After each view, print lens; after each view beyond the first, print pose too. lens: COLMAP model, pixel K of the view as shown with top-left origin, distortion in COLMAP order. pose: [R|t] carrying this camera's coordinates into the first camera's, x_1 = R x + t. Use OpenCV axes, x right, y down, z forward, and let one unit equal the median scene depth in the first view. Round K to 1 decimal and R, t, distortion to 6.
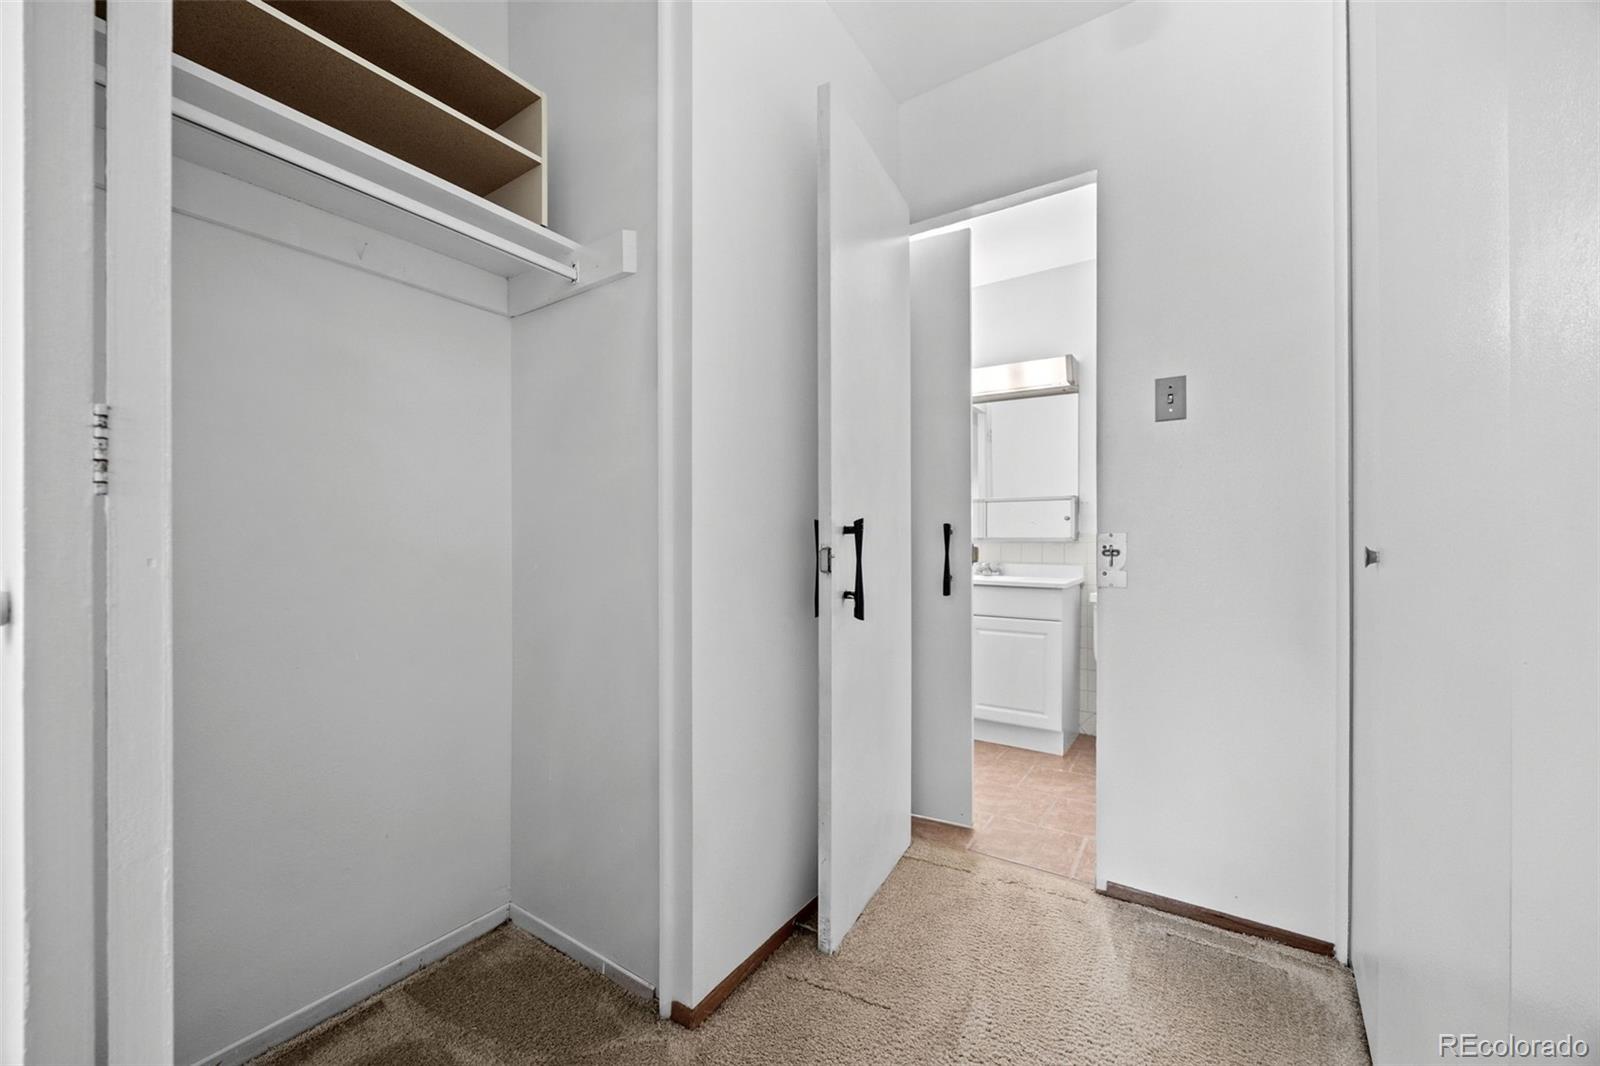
lens RADIAL K [[613.3, 0, 799.2], [0, 613.3, 536.8], [0, 0, 1]] dist [-0.000515, -0.000176]
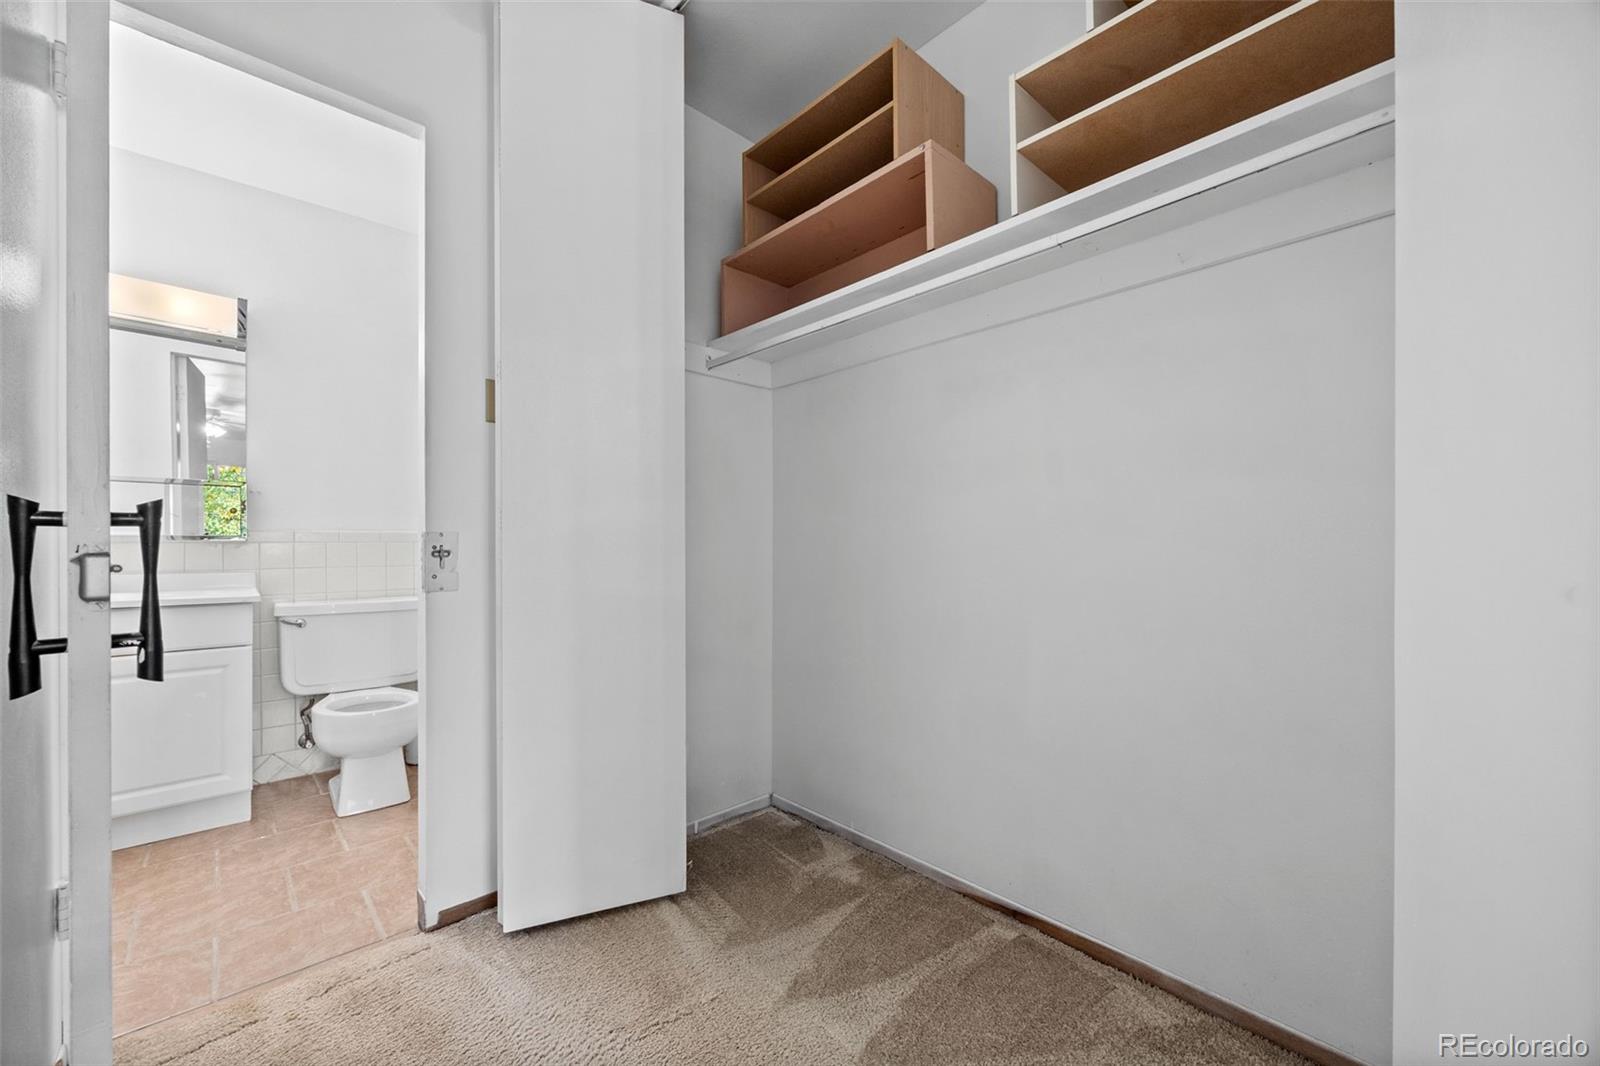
lens RADIAL K [[613.3, 0, 795.8], [0, 613.3, 536.3], [0, 0, 1]] dist [-0.000515, -0.000176]
pose [[0.245705, 0.008959, 0.969303, -0.226452], [-0.007731, 0.999944, -0.007283, 0.002357], [-0.969314, -0.005704, 0.245760, 0.227476]]
